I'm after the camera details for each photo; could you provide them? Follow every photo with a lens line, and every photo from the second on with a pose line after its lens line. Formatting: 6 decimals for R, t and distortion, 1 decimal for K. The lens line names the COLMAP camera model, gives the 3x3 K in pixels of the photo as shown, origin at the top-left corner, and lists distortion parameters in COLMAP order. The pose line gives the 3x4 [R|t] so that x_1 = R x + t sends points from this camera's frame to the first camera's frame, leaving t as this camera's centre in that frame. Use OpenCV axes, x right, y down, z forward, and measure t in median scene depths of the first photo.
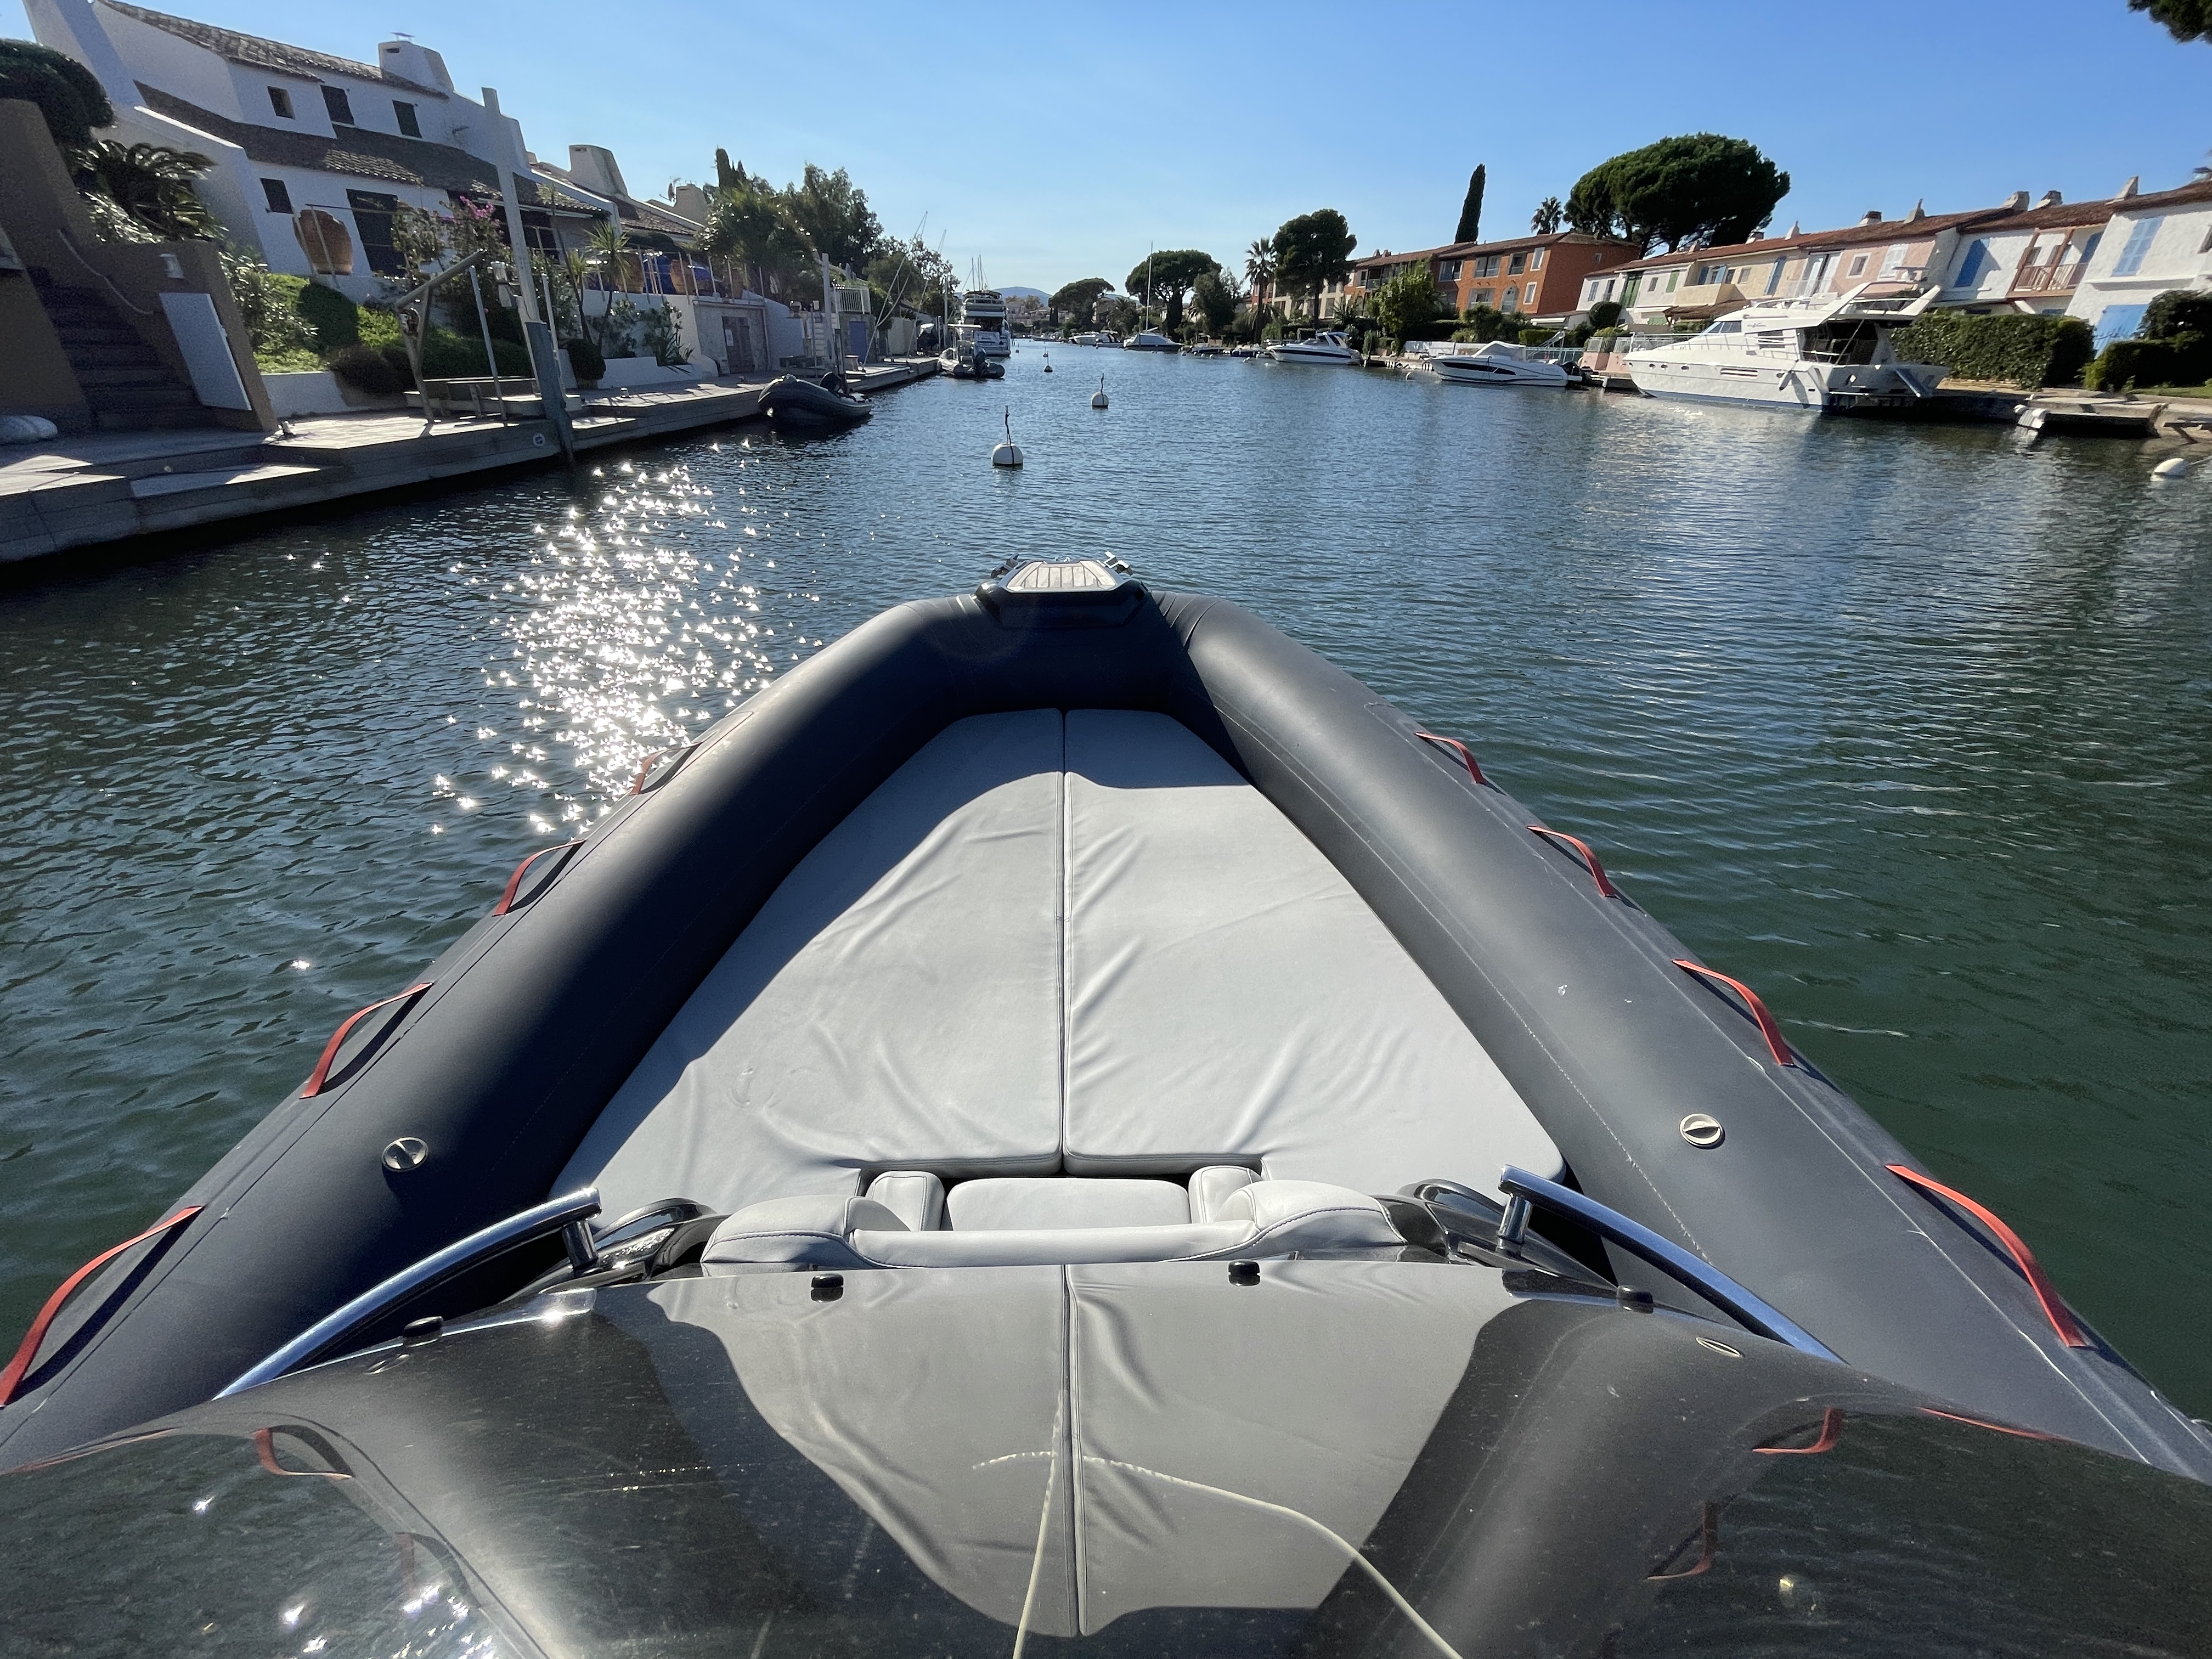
lens RADIAL K [[888.4, 0, 1103.2], [0, 888.4, 830.5], [0, 0, 1]] dist [0.000553, -0.000628]
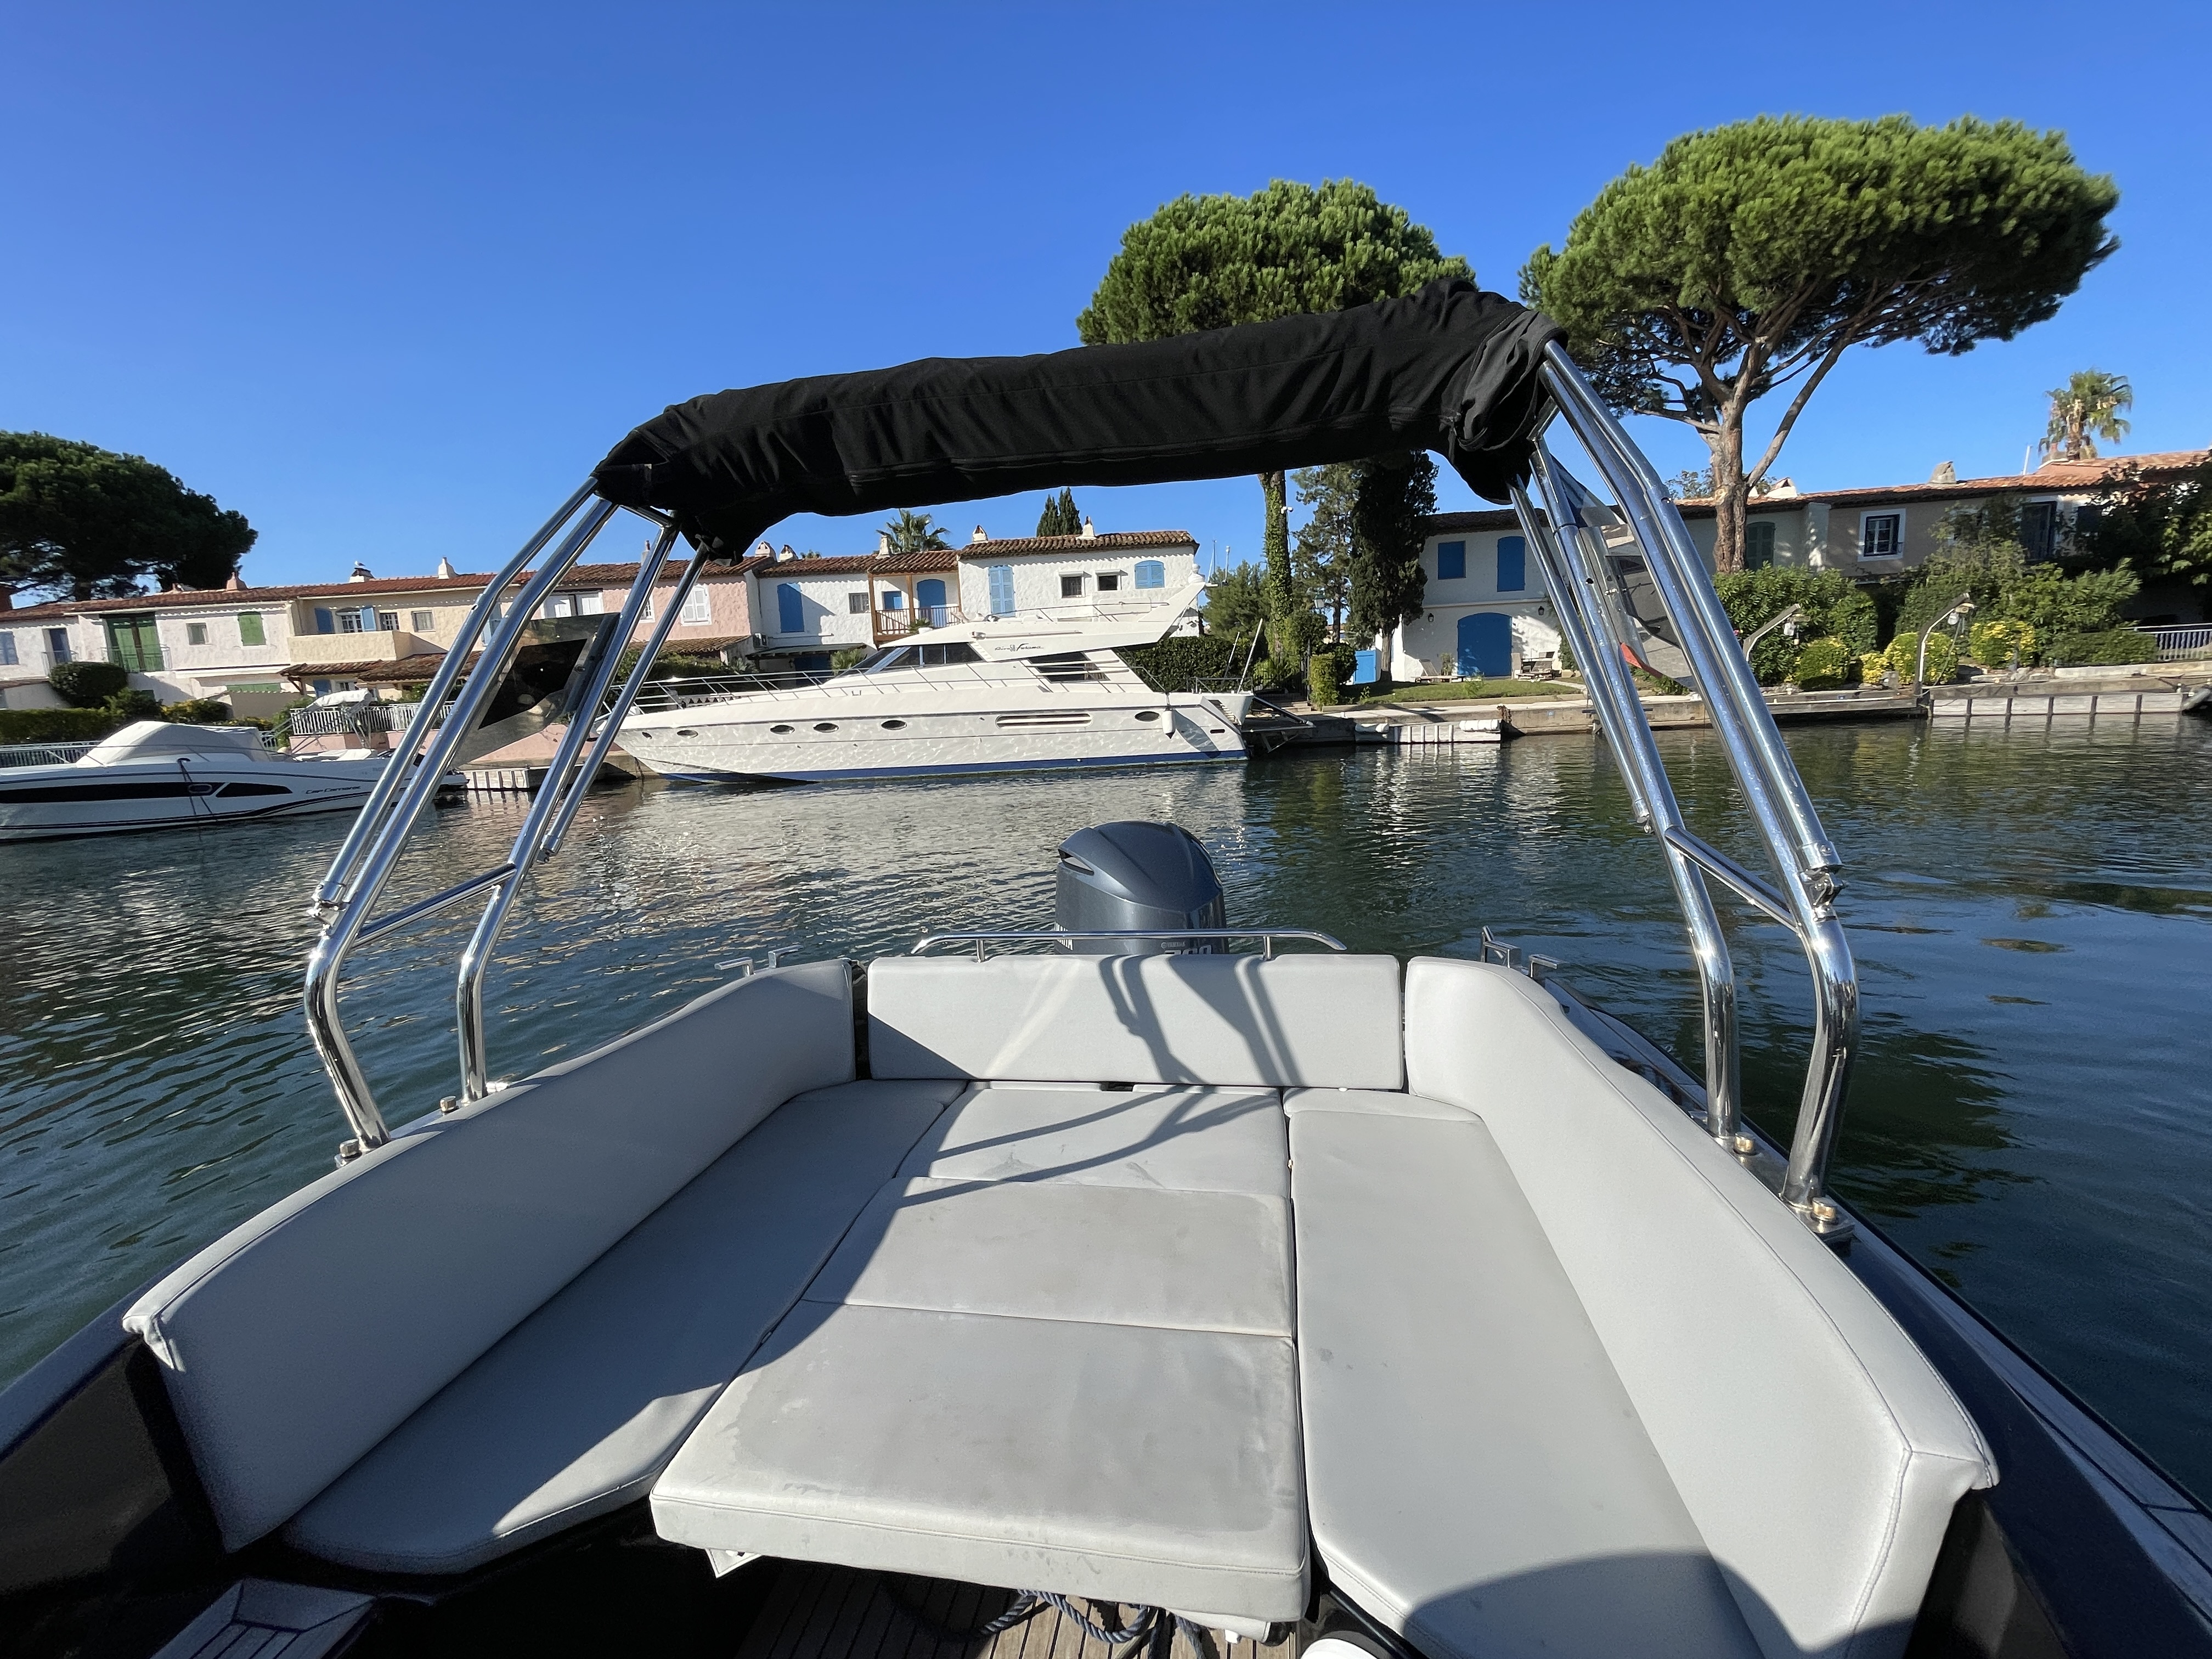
lens RADIAL K [[888.4, 0, 1103.2], [0, 888.4, 830.5], [0, 0, 1]] dist [0.000553, -0.000628]
pose [[0.067165, -0.178626, 0.981622, 0.102113], [0.530272, 0.839781, 0.116533, -0.352498], [-0.845163, 0.512700, 0.151124, 0.642818]]
